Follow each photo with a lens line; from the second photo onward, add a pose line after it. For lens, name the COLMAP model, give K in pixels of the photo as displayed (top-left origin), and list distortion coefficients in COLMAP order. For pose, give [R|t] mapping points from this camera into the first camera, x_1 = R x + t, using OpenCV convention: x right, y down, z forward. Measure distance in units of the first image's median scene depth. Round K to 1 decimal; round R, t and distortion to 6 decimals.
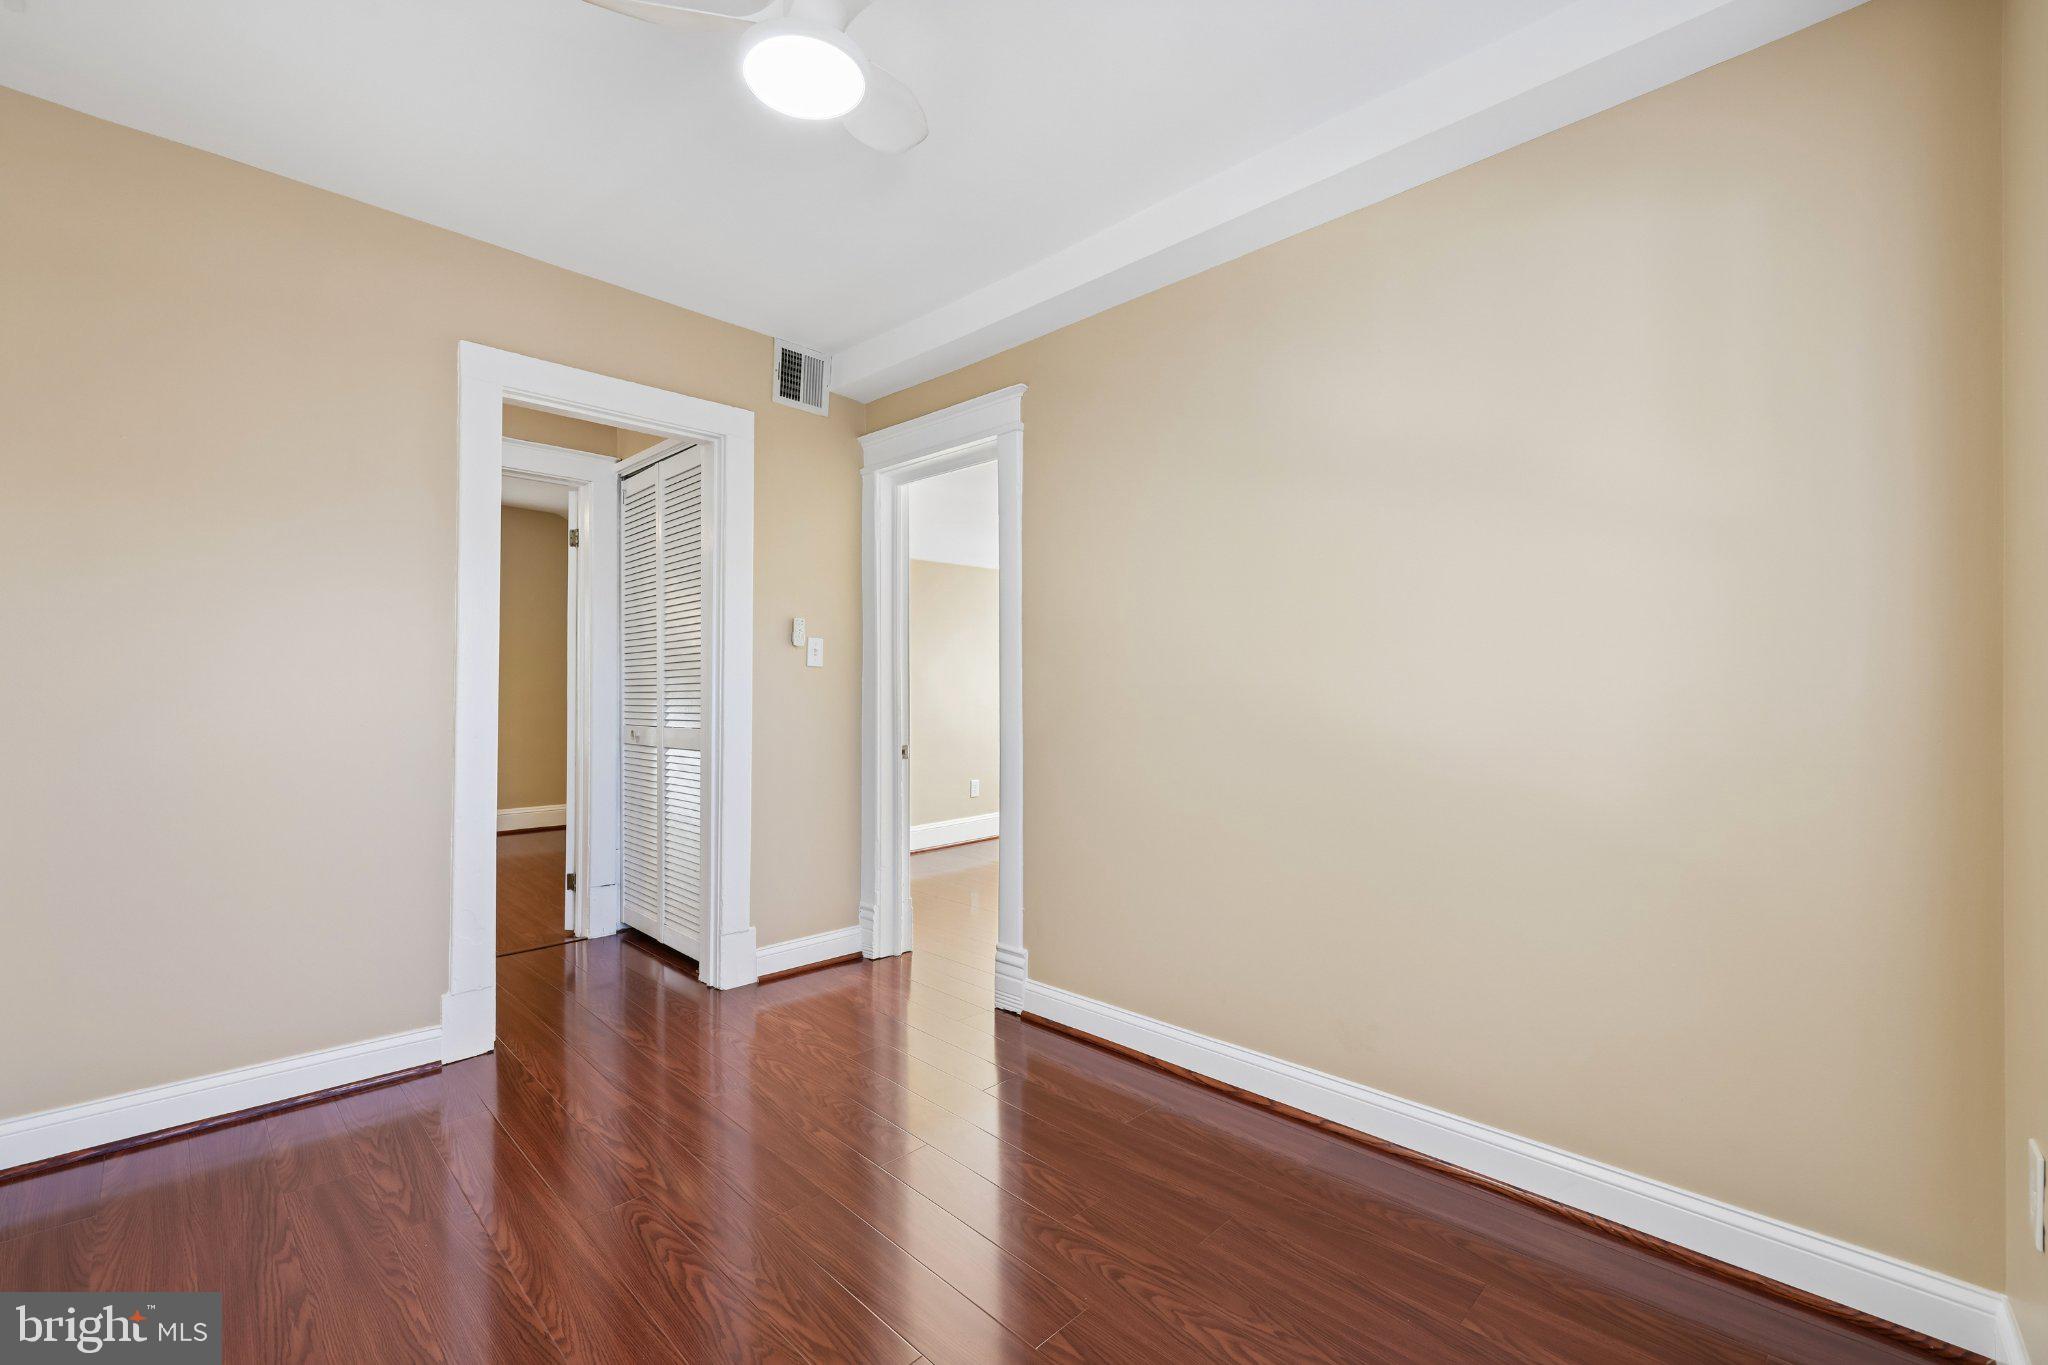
lens RADIAL K [[857.7, 0, 1028.4], [0, 857.7, 682.7], [0, 0, 1]] dist [0.018764, 0.000154]
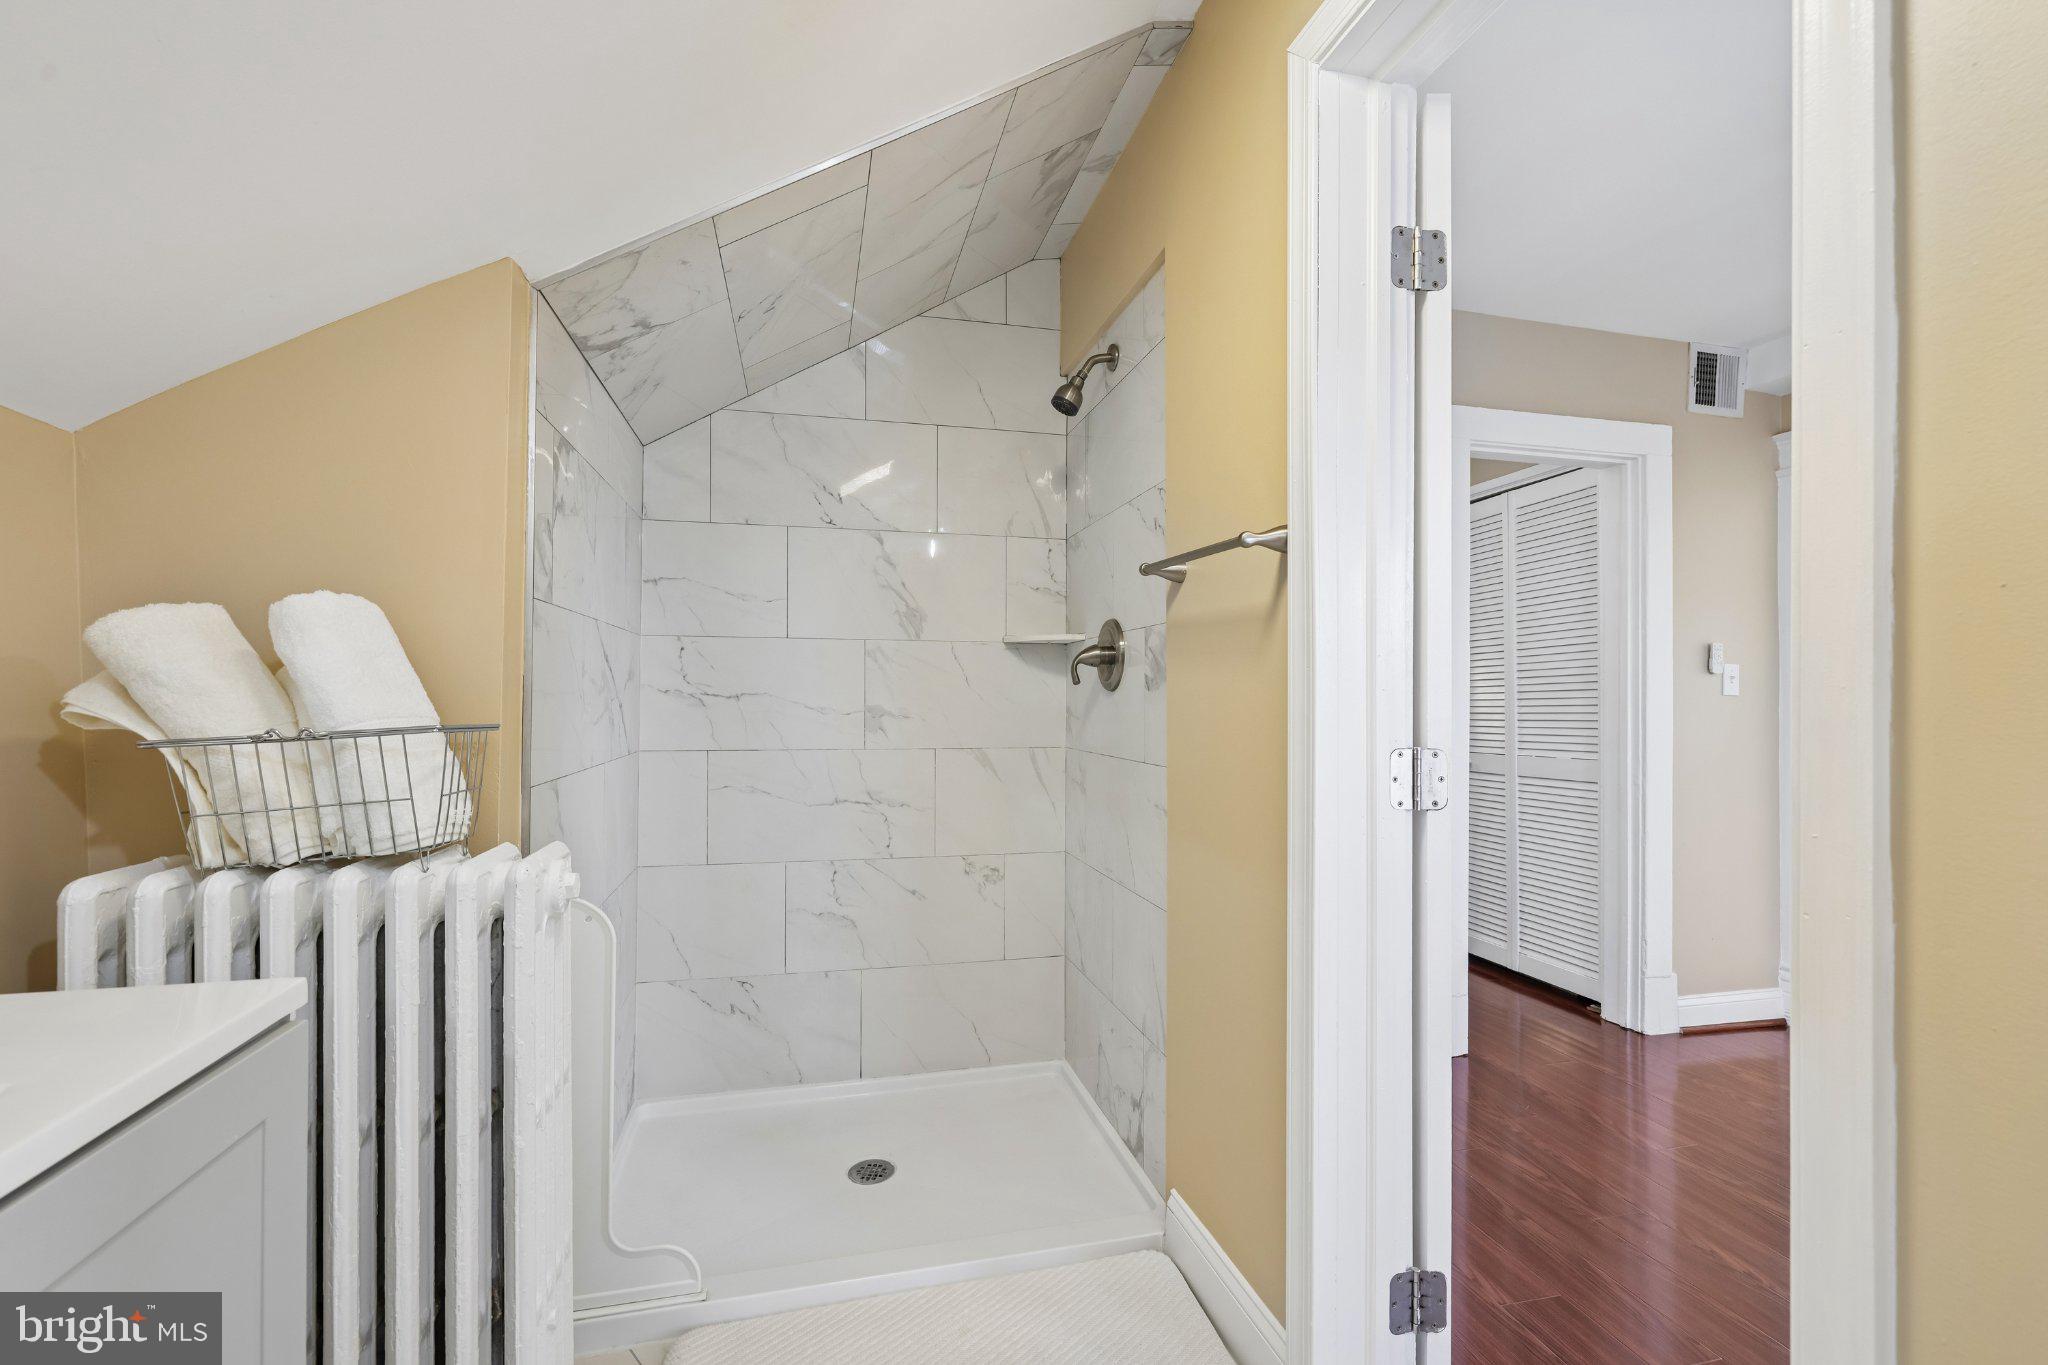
lens RADIAL K [[873.9, 0, 1022.9], [0, 873.9, 694.9], [0, 0, 1]] dist [-0.000002, 0.000208]
pose [[0.857791, -0.001796, -0.513996, -0.426442], [0.002613, 0.999996, 0.000866, -0.022798], [0.513992, -0.002086, 0.857792, -0.179146]]
